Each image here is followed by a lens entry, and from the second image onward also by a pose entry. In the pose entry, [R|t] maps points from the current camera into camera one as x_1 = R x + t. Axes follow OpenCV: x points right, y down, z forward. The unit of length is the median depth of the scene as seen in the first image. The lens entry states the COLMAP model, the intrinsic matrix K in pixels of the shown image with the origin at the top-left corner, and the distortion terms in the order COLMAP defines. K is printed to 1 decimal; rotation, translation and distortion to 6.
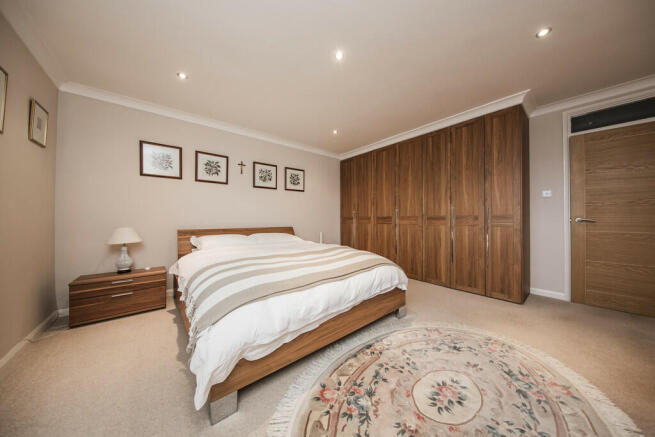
lens RADIAL K [[202.1, 0, 325.1], [0, 202.1, 225.4], [0, 0, 1]] dist [0.053583, 0.000008]
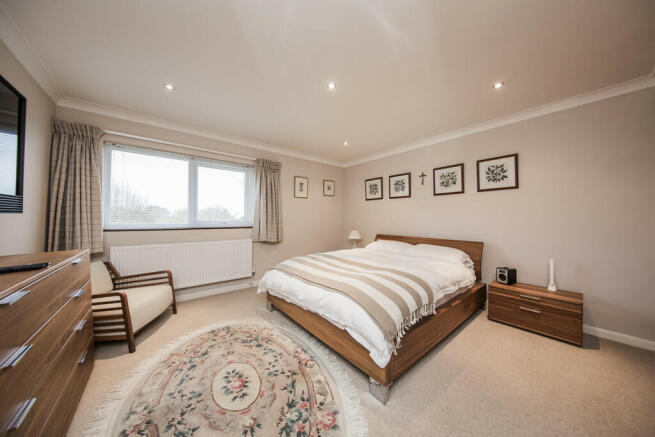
lens RADIAL K [[213.1, 0, 325.9], [0, 213.1, 218.6], [0, 0, 1]] dist [-0.000181, -0.000009]
pose [[-0.000583, -0.020874, -0.999782, 0.645806], [-0.076918, 0.996821, -0.020768, -0.024174], [0.997037, 0.076889, -0.002187, 0.535184]]
